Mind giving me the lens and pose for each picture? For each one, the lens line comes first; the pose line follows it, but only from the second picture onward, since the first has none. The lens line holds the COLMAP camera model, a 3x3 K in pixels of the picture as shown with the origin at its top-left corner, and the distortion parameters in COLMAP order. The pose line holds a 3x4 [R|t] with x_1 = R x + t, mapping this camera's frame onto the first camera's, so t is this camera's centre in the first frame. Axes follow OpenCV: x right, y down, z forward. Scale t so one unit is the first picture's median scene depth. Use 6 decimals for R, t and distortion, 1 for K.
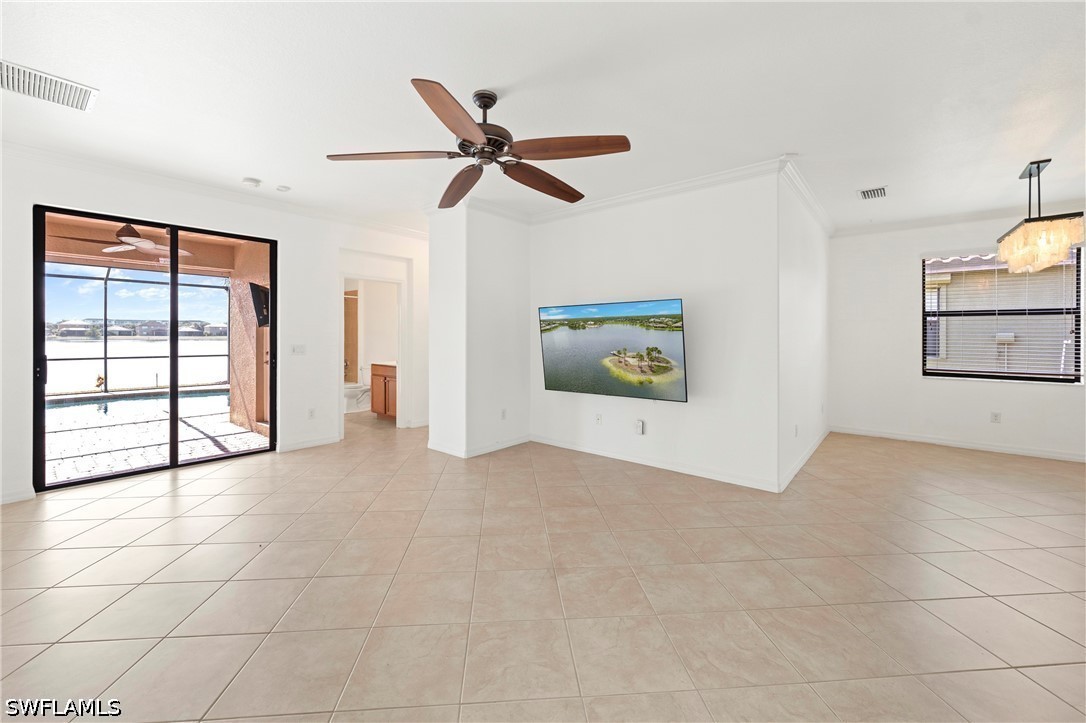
lens RADIAL K [[447.8, 0, 495.0], [0, 447.8, 332.1], [0, 0, 1]] dist [-0.012154, 0.000030]
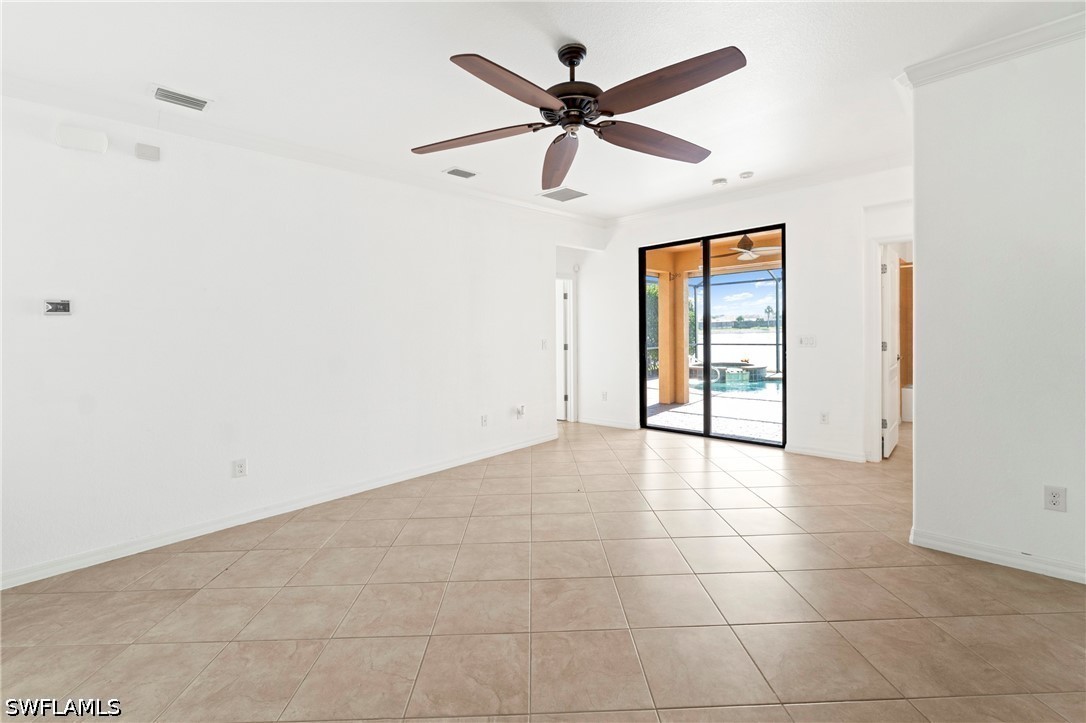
lens RADIAL K [[447.8, 0, 553.4], [0, 447.8, 329.5], [0, 0, 1]] dist [-0.012154, 0.000030]
pose [[0.011919, -0.005559, -0.999914, 0.502002], [0.036167, 0.999333, -0.005125, 0.003232], [0.999275, -0.036103, 0.012112, 0.575480]]
